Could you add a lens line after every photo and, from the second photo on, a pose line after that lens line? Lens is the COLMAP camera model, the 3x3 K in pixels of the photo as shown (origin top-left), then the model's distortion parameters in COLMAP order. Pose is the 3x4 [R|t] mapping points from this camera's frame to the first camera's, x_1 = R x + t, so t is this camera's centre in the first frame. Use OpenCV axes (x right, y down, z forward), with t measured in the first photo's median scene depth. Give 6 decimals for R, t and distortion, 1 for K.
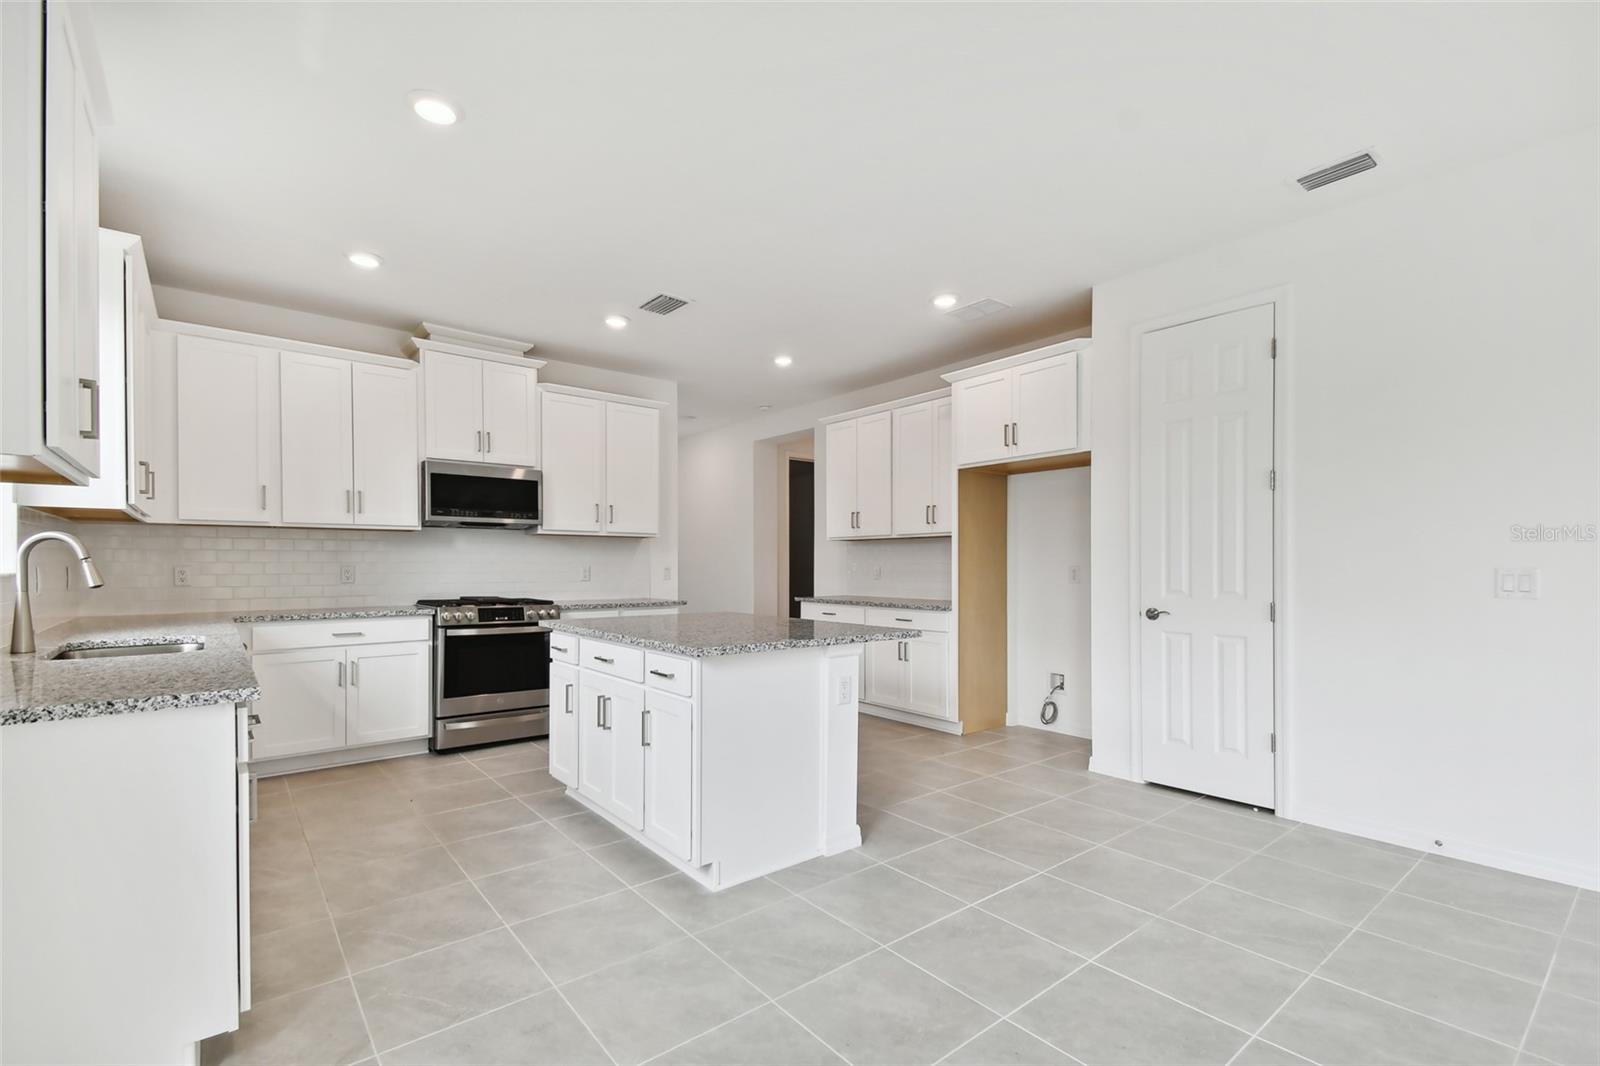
lens RADIAL K [[714.8, 0, 819.0], [0, 714.8, 569.7], [0, 0, 1]] dist [0.021034, 0.000022]
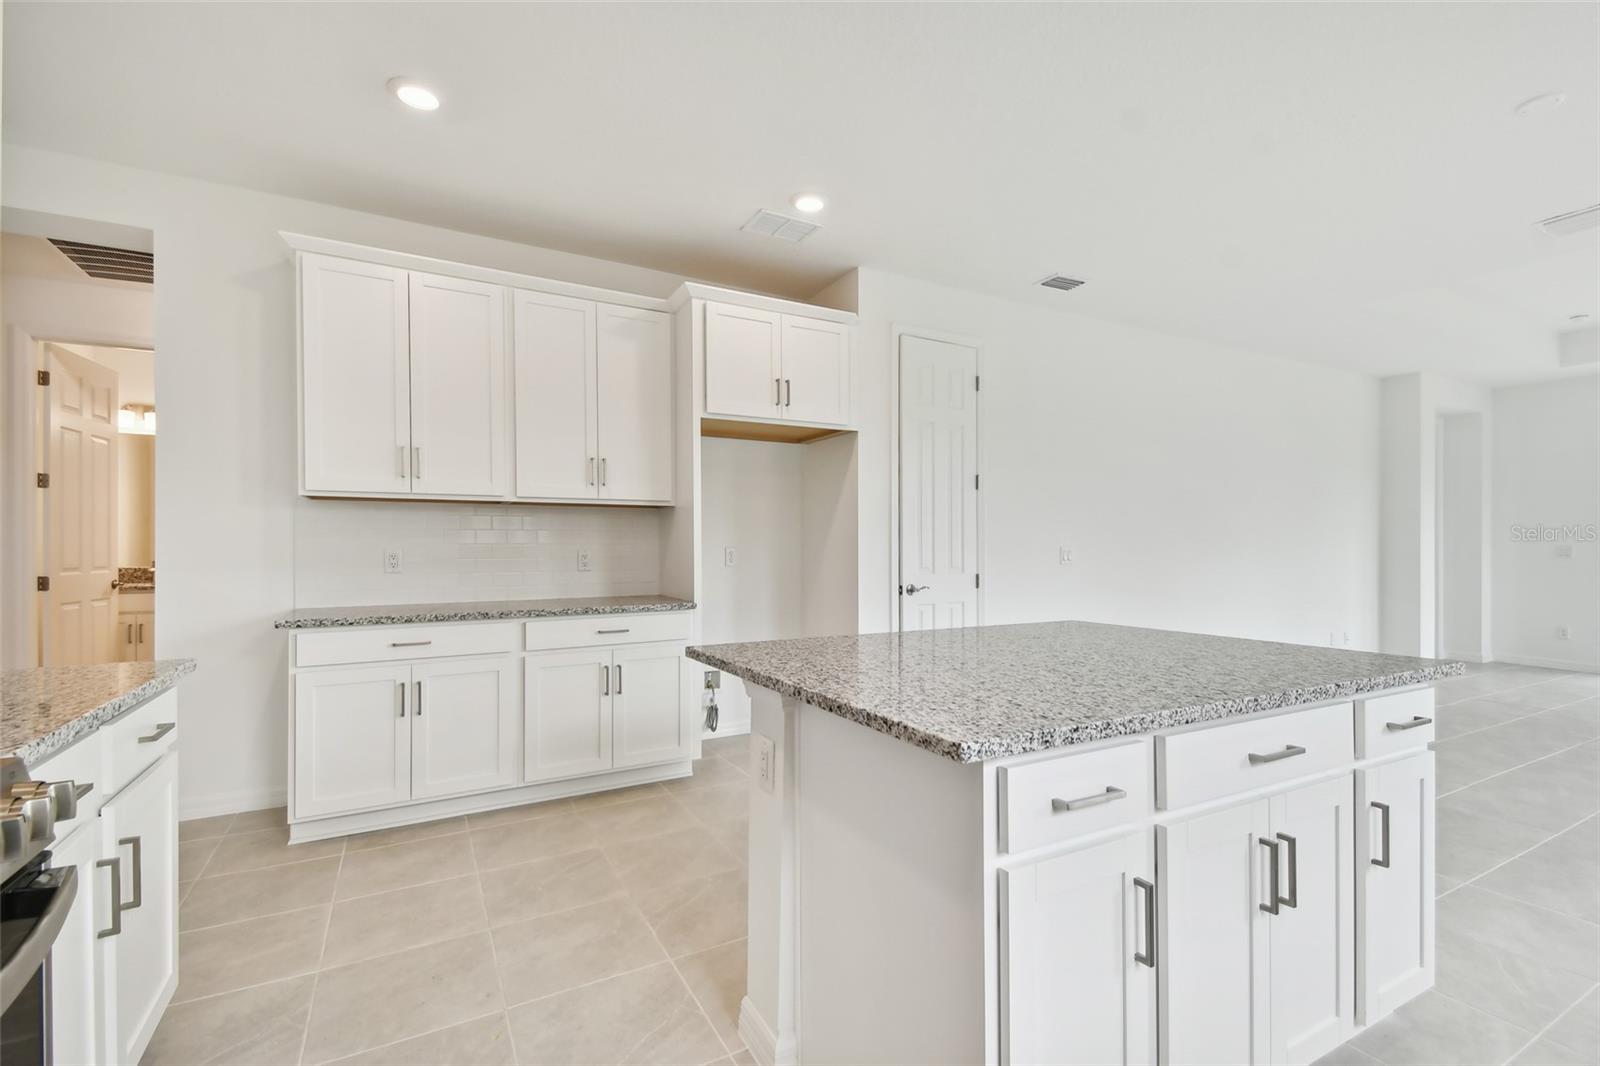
lens RADIAL K [[718.8, 0, 822.9], [0, 718.8, 548.4], [0, 0, 1]] dist [0.028540, 0.000512]
pose [[0.189297, -0.005236, 0.981906, -0.581656], [0.007342, 0.999965, 0.003917, -0.007171], [-0.981892, 0.006468, 0.189329, 0.827358]]
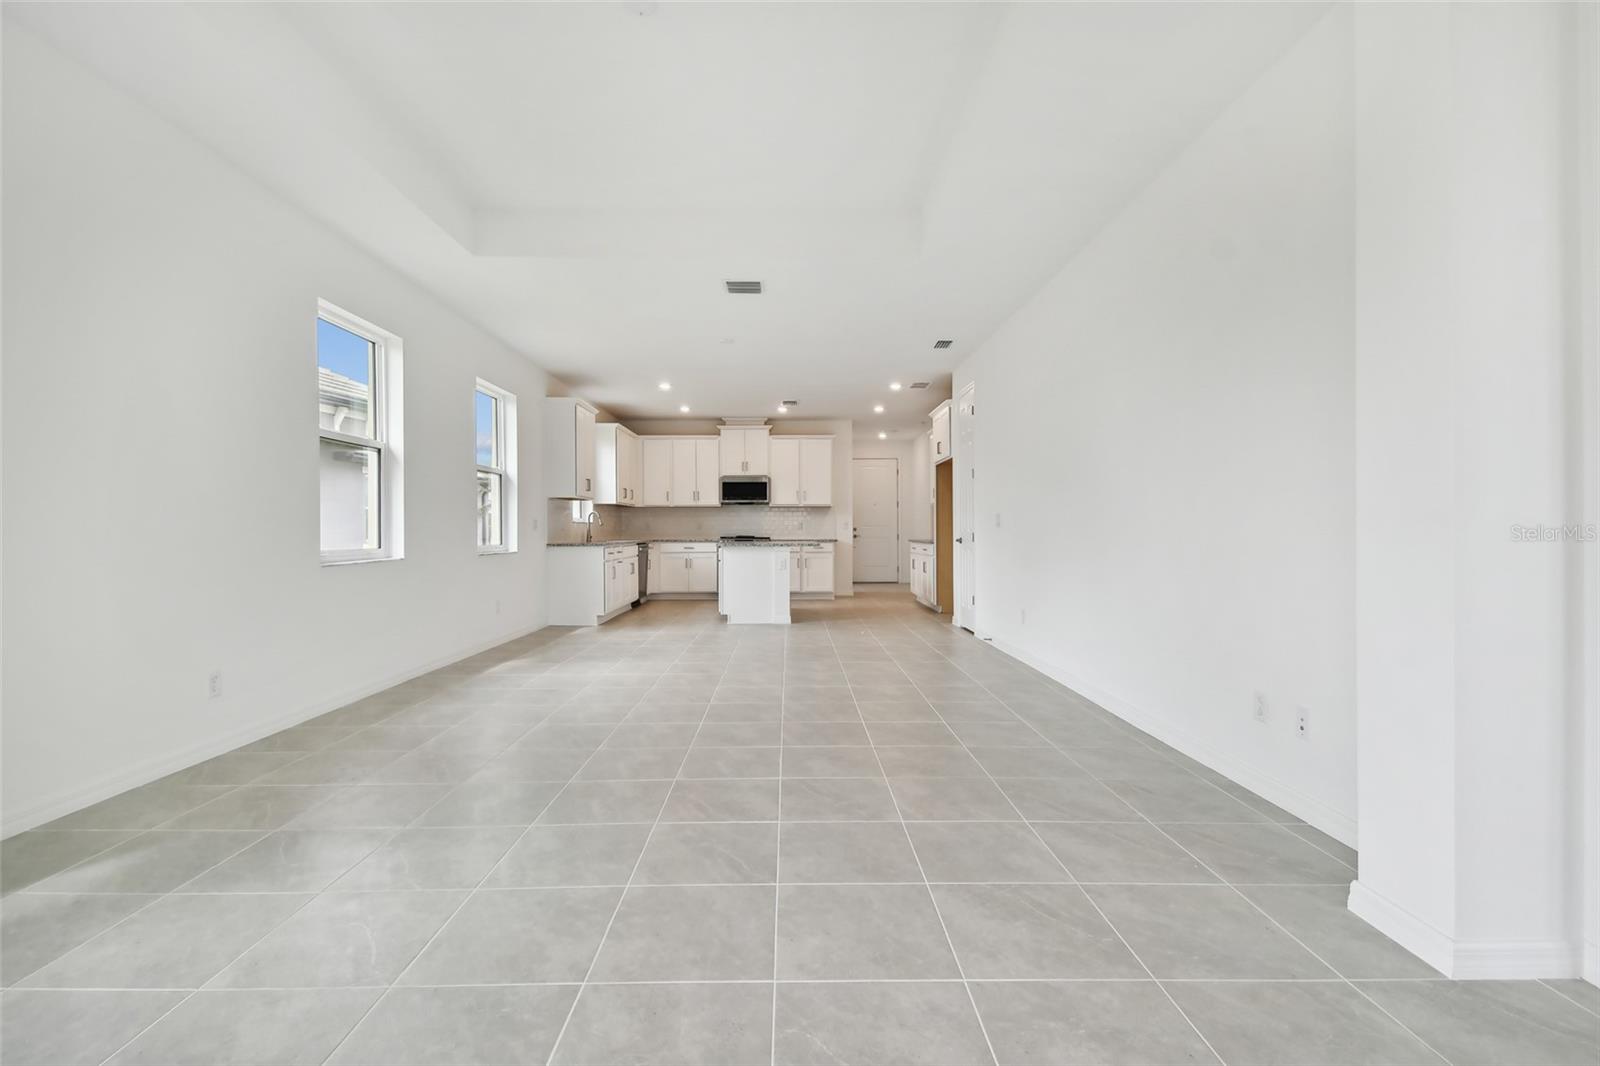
lens RADIAL K [[725.6, 0, 800.0], [0, 725.6, 533.0], [0, 0, 1]] dist [0.000224, 0.000029]
pose [[0.771737, -0.003222, -0.635934, 1.209186], [-0.000818, 0.999981, -0.006059, 0.047823], [0.635942, 0.005196, 0.771720, -0.695221]]
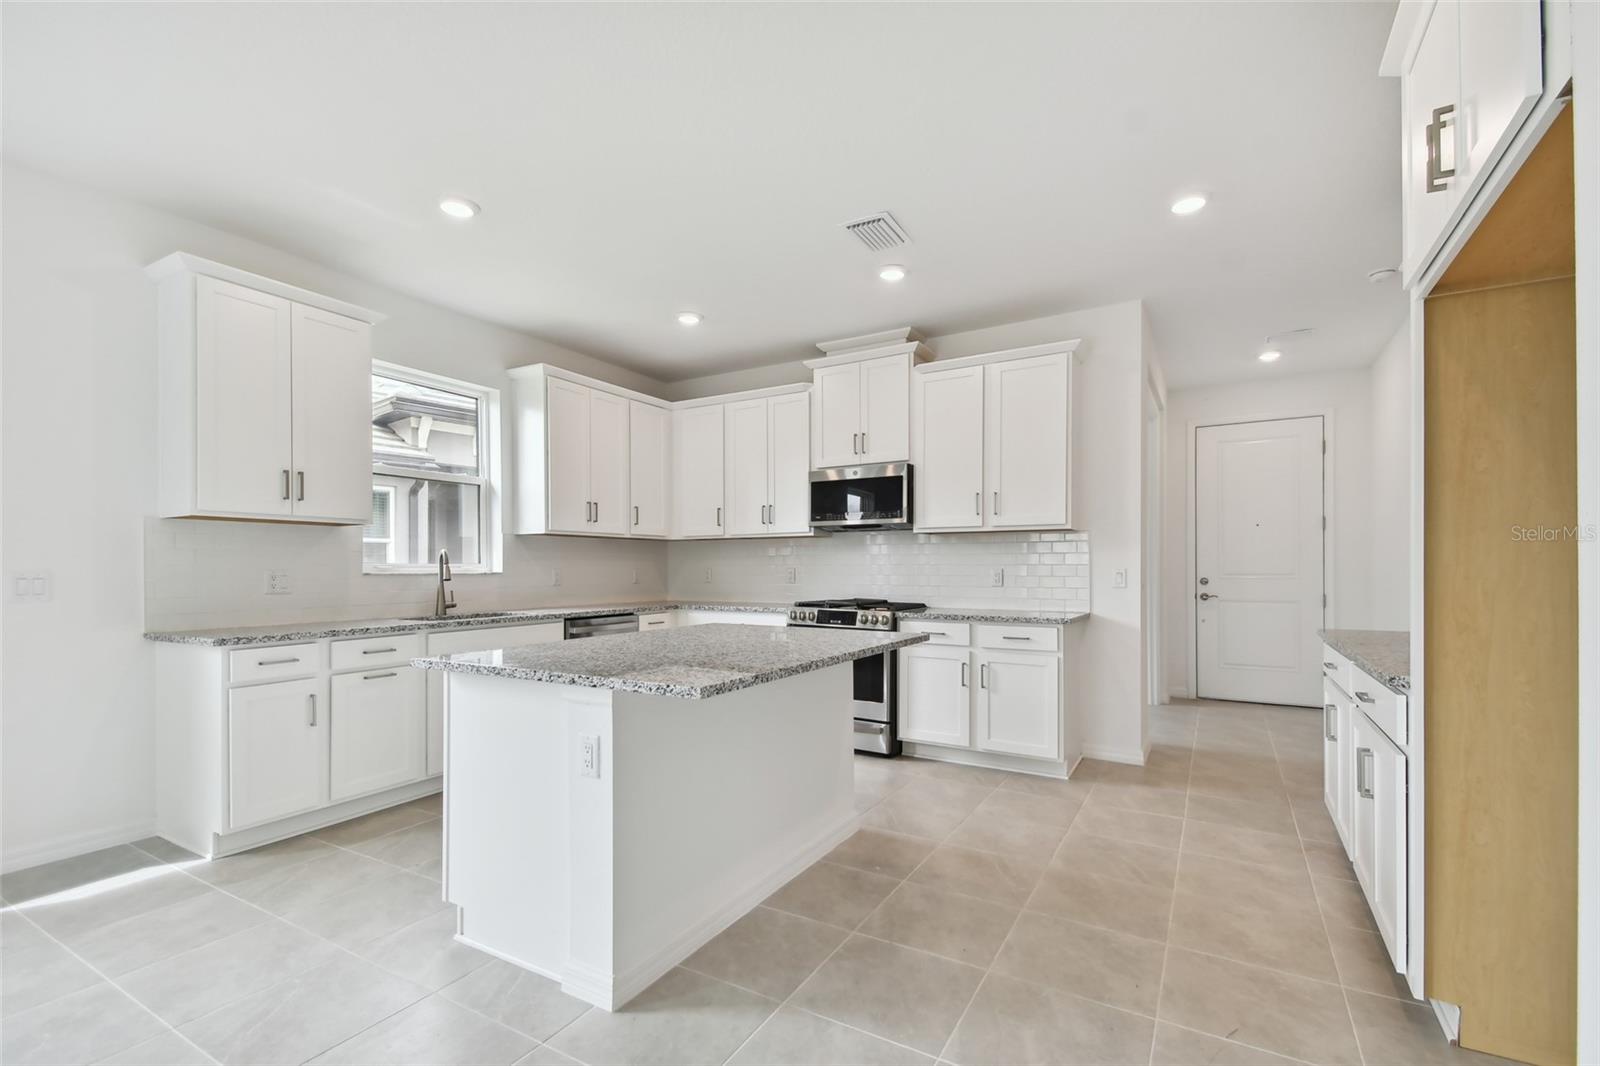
lens RADIAL K [[729.1, 0, 796.0], [0, 729.1, 554.5], [0, 0, 1]] dist [0.029765, -0.000039]
pose [[0.316955, -0.018856, -0.948253, 0.508617], [-0.002686, 0.999781, -0.020778, -0.003510], [0.948437, 0.009132, 0.316835, 0.653674]]
